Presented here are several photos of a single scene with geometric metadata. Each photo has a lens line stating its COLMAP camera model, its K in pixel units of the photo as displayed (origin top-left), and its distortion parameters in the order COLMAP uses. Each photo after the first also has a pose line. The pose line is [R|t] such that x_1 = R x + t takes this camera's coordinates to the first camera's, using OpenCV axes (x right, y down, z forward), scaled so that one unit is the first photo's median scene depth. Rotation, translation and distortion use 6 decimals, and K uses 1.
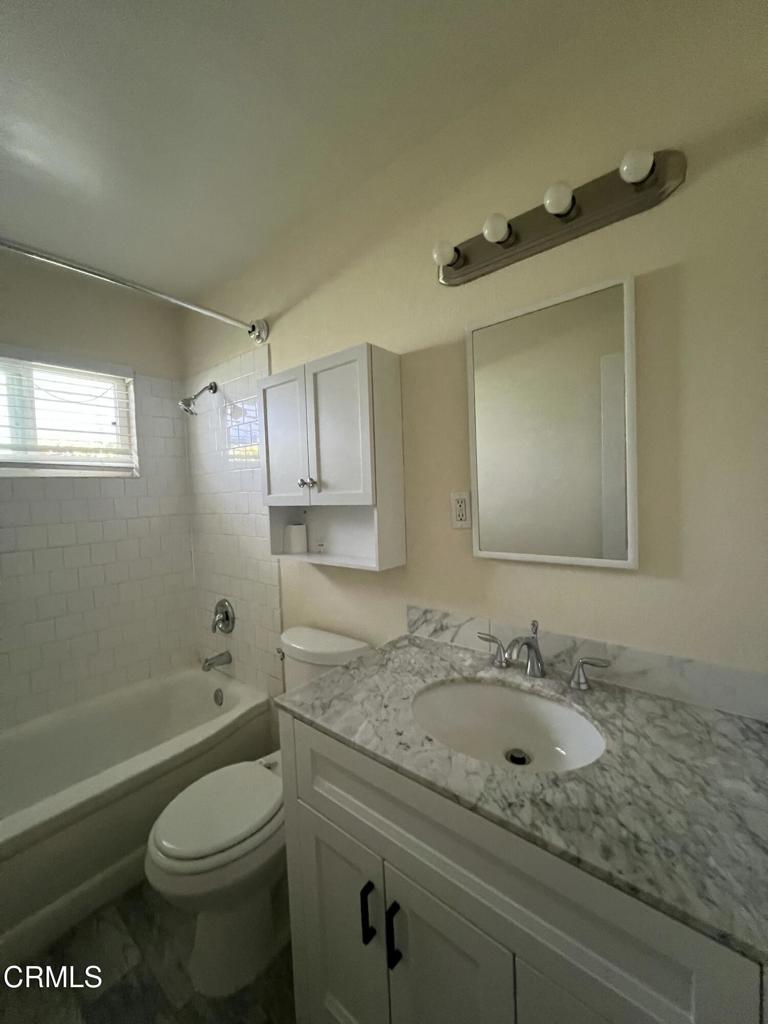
lens RADIAL K [[408.9, 0, 382.5], [0, 408.9, 511.2], [0, 0, 1]] dist [-0.000643, 0.000192]
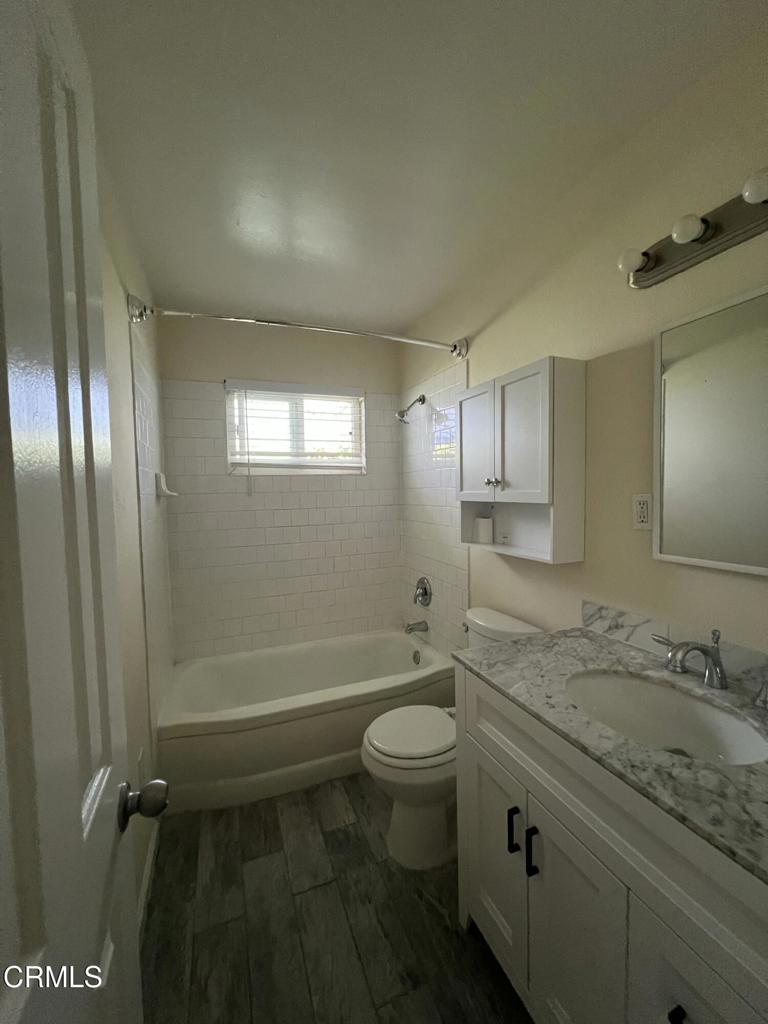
lens RADIAL K [[408.9, 0, 383.1], [0, 408.9, 512.4], [0, 0, 1]] dist [-0.000643, 0.000192]
pose [[0.881901, 0.044611, -0.469319, 0.100444], [-0.034649, 0.998954, 0.029845, -0.008715], [0.470160, -0.010059, 0.882524, -0.183086]]
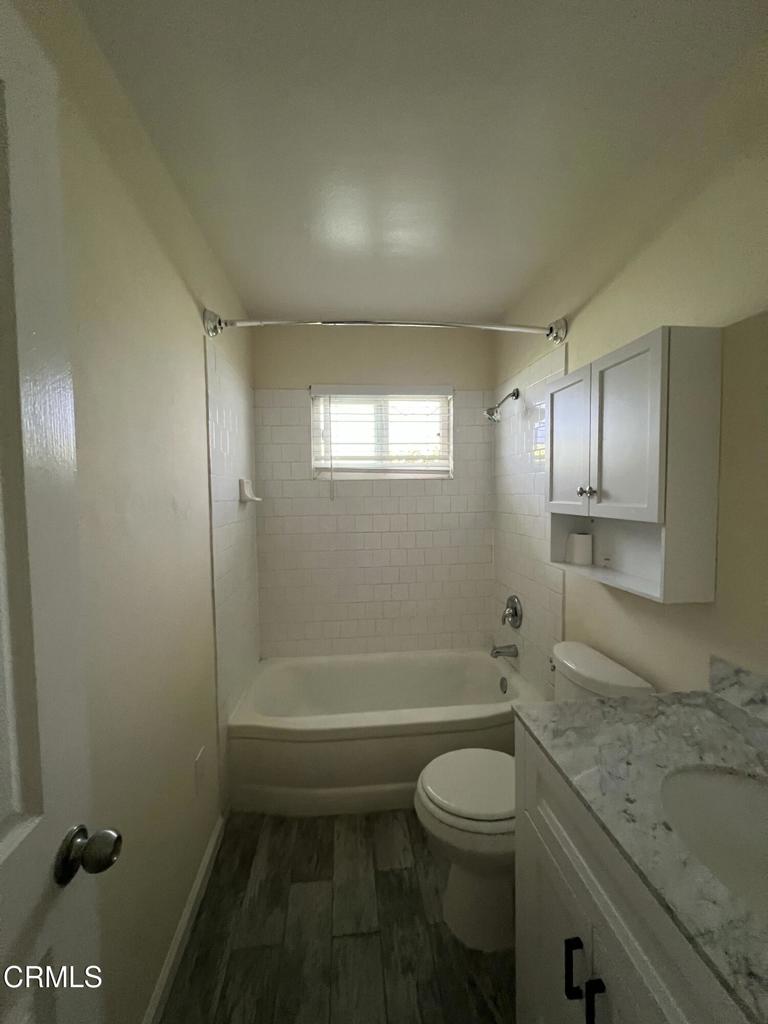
lens RADIAL K [[408.9, 0, 382.5], [0, 408.9, 511.5], [0, 0, 1]] dist [-0.000643, 0.000192]
pose [[0.715640, 0.061074, -0.695794, 0.151349], [-0.046978, 0.998123, 0.039294, -0.044596], [0.696888, 0.004567, 0.717166, 0.016718]]
